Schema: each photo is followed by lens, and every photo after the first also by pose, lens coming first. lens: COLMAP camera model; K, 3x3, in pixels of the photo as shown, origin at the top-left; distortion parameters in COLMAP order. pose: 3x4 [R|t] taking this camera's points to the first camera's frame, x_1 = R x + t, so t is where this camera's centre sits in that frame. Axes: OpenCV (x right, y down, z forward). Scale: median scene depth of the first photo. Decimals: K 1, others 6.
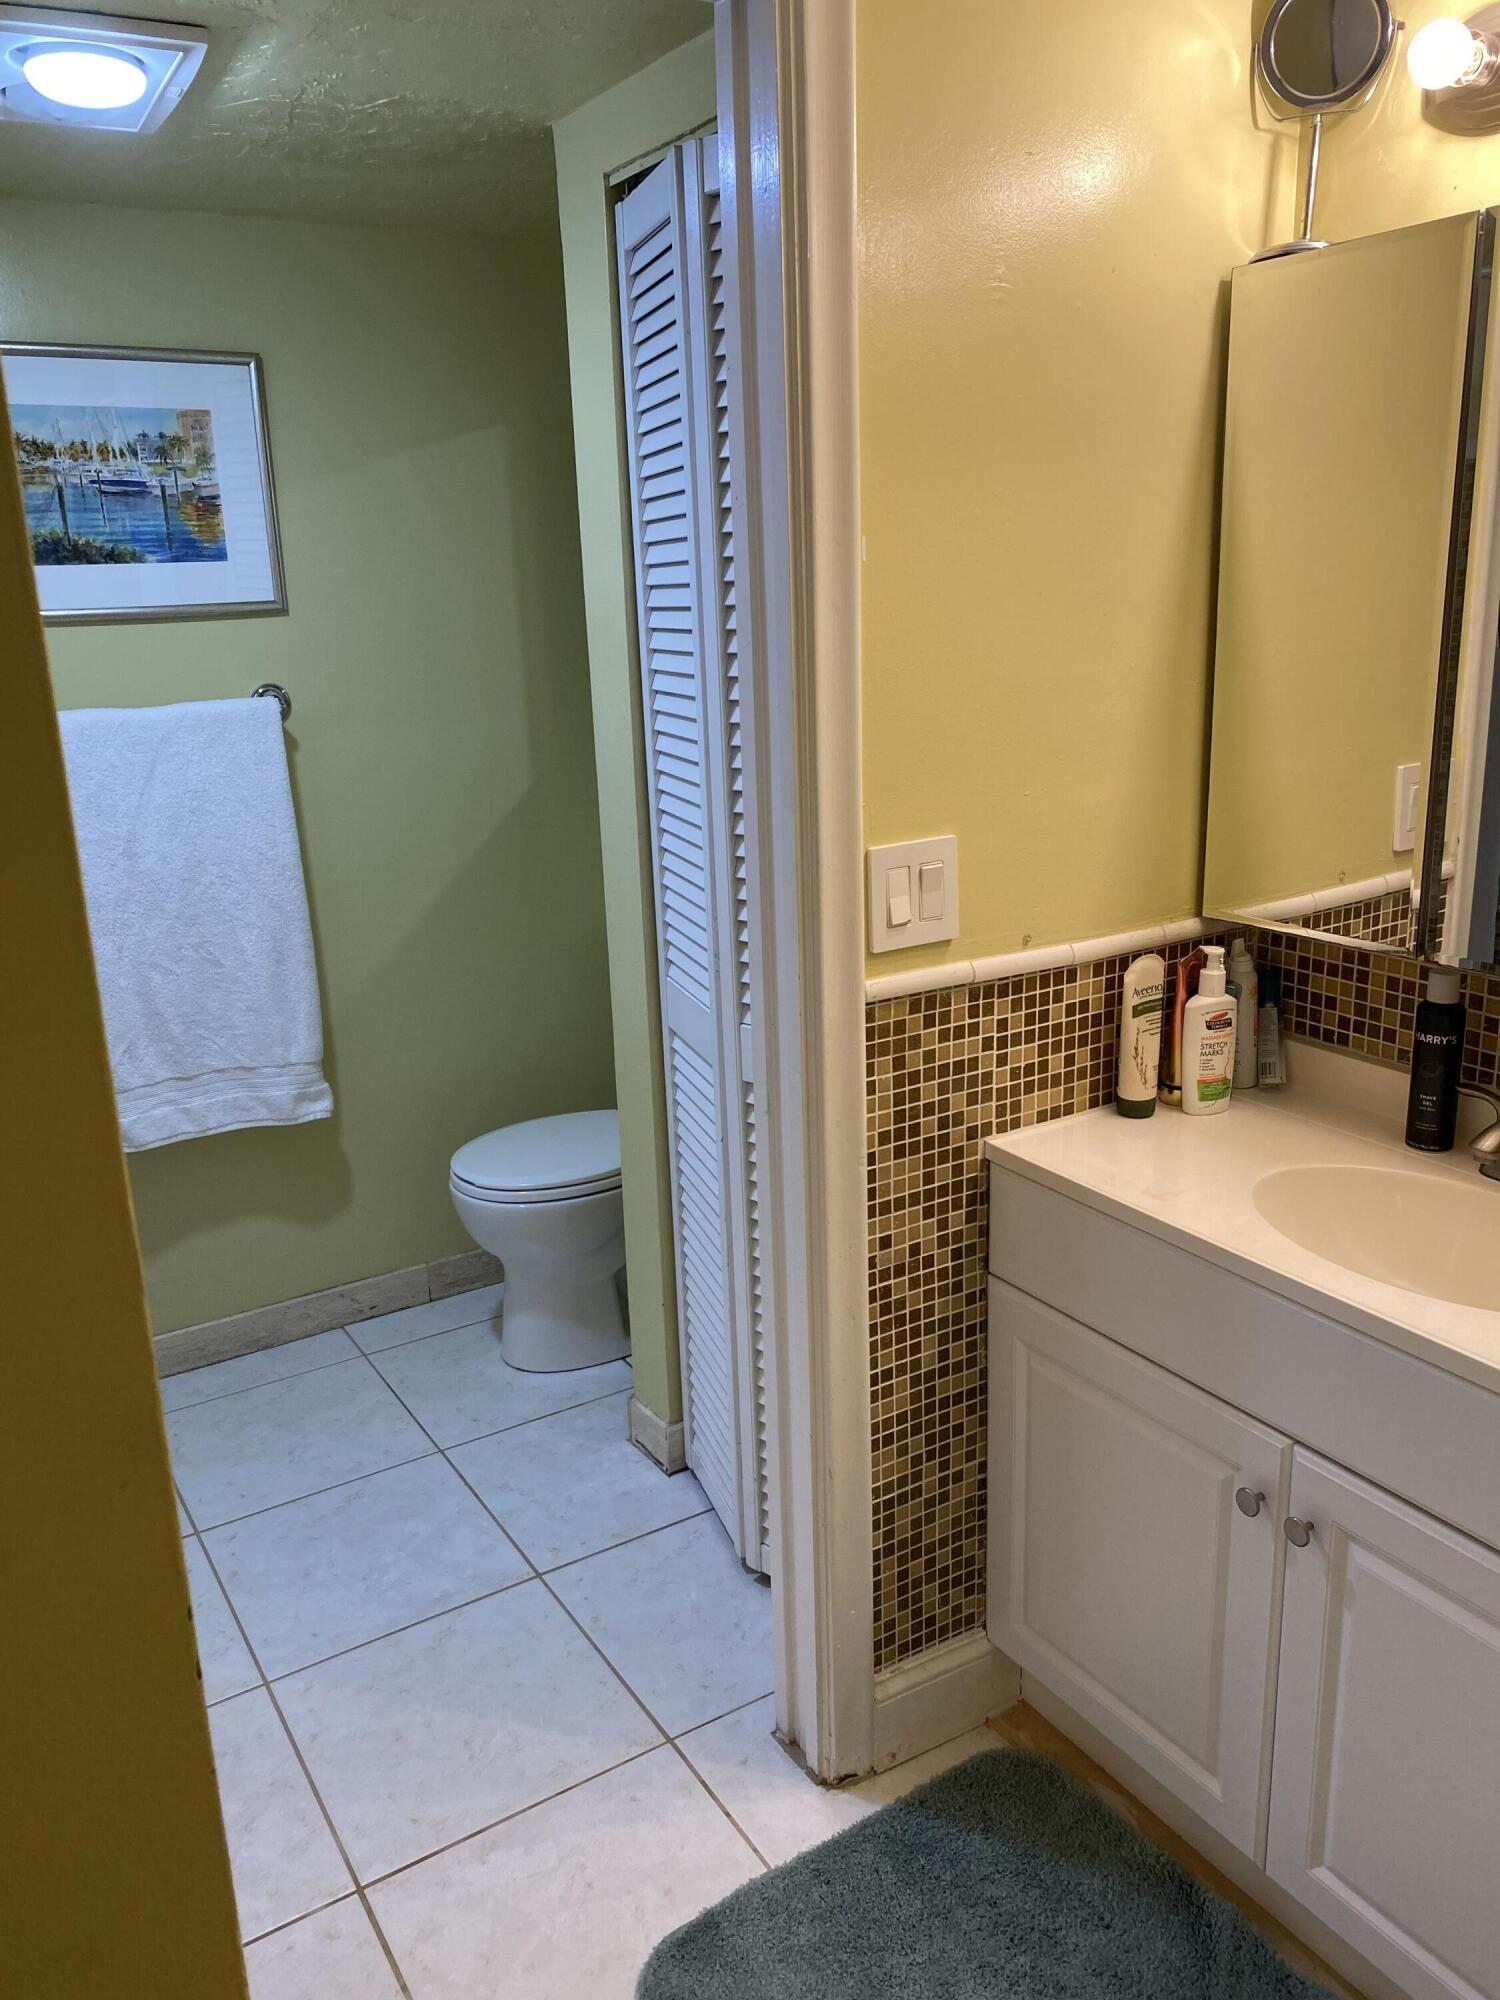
lens RADIAL K [[1519.1, 0, 754.2], [0, 1519.1, 1011.2], [0, 0, 1]] dist [0.041866, -0.055428]
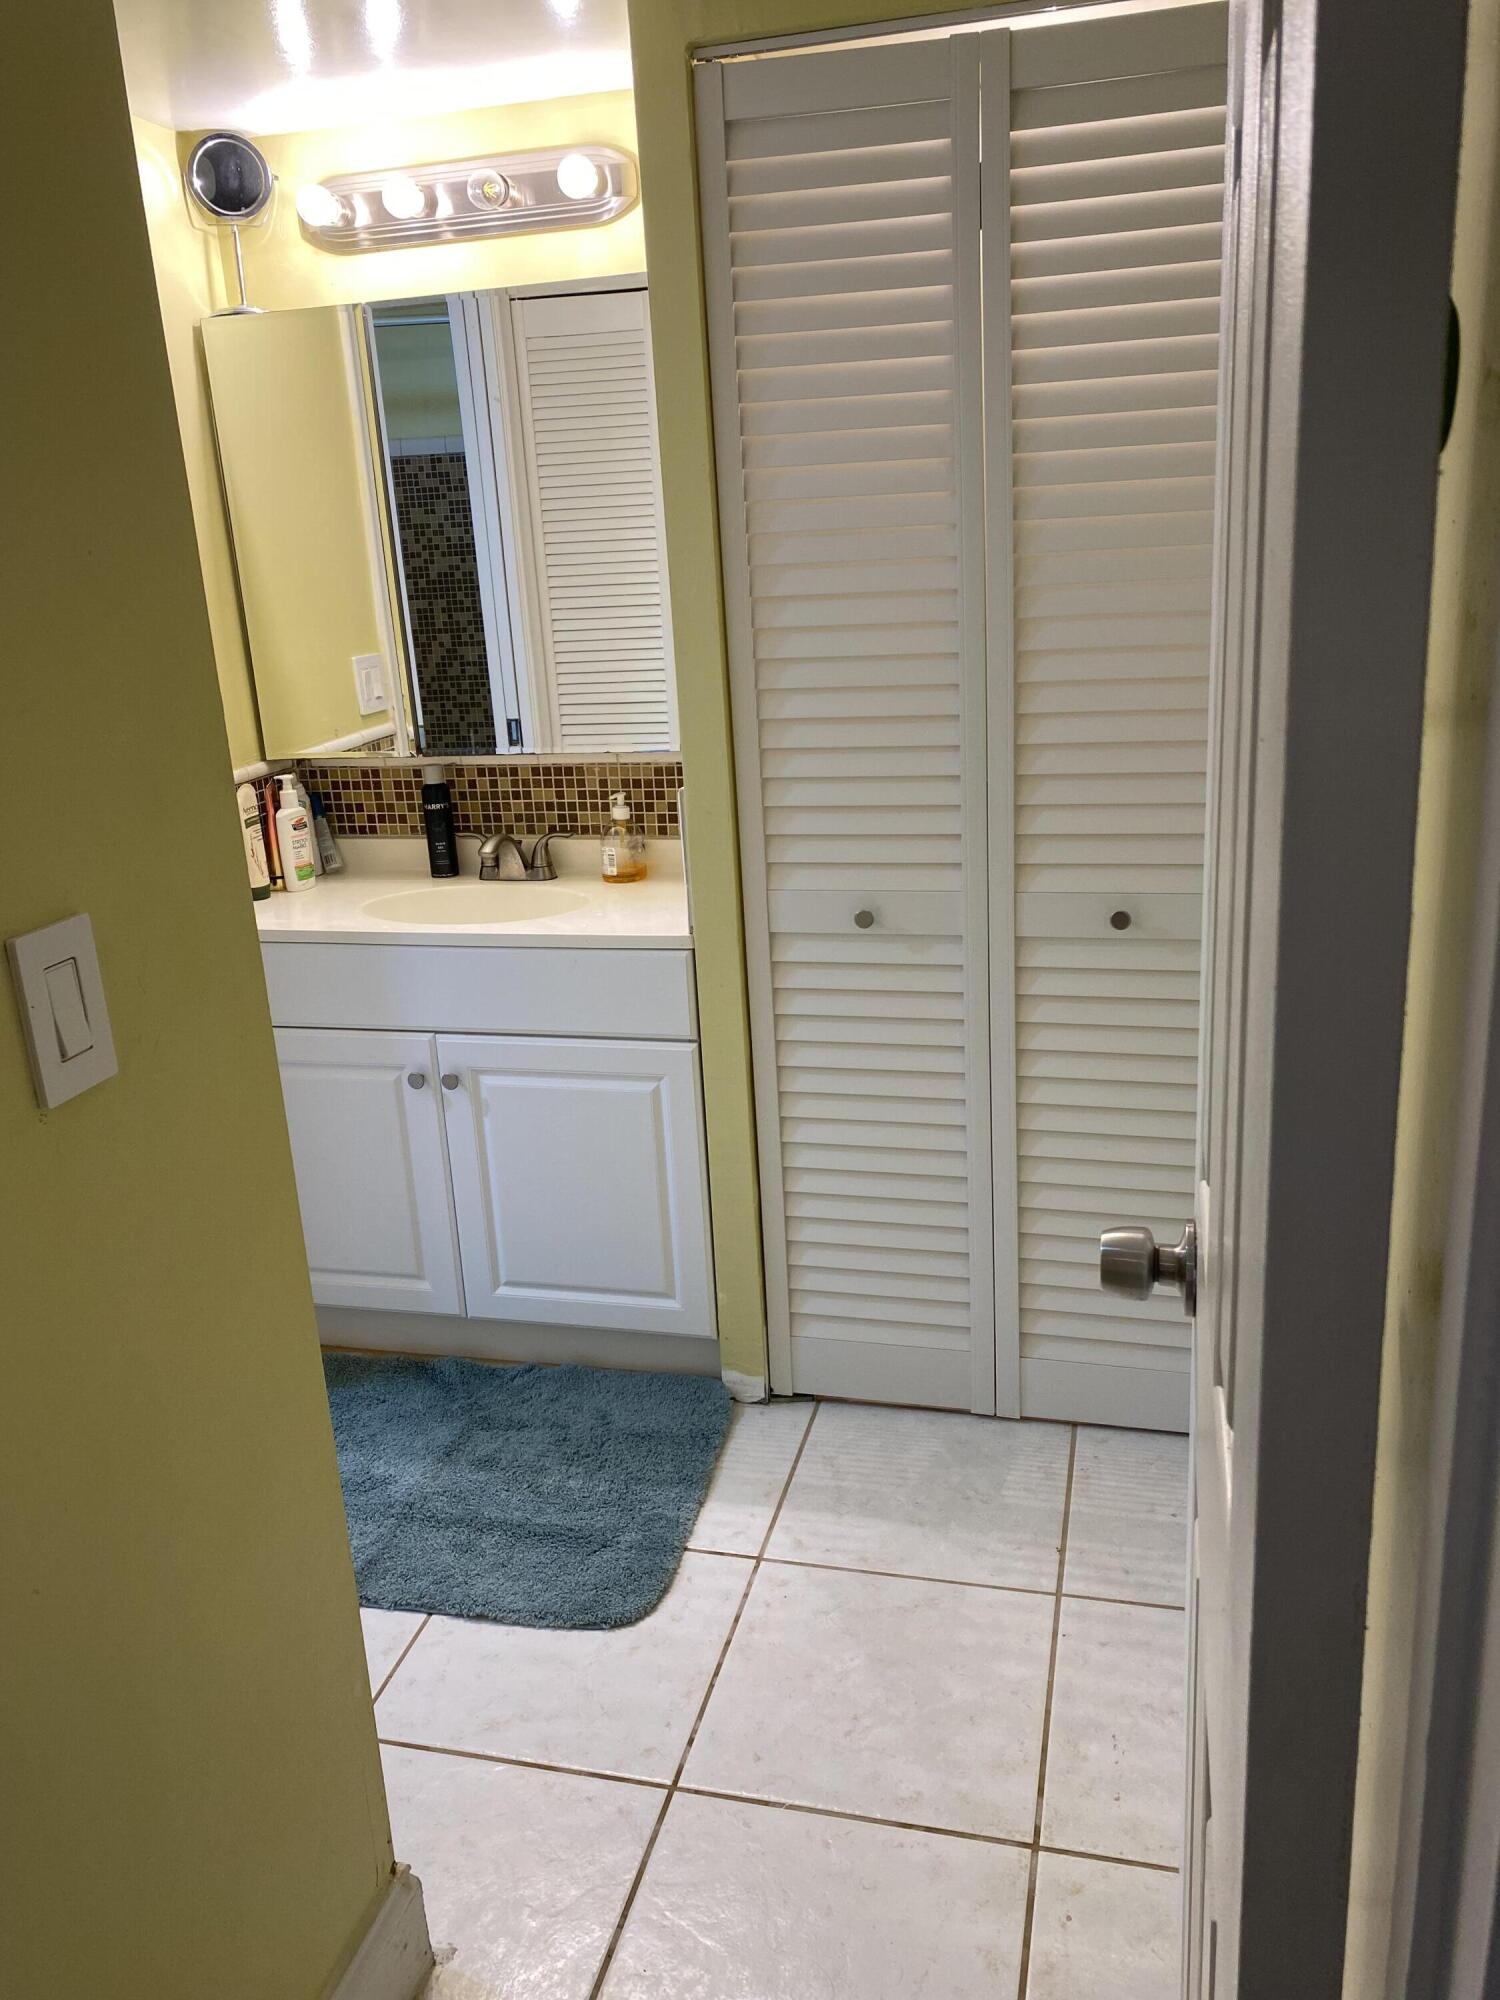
lens RADIAL K [[1519.1, 0, 764.1], [0, 1519.1, 993.4], [0, 0, 1]] dist [0.041866, -0.055428]
pose [[0.715961, -0.203480, 0.667829, -0.396132], [0.214577, 0.974417, 0.066853, 0.164240], [-0.664347, 0.095437, 0.741306, -0.386839]]
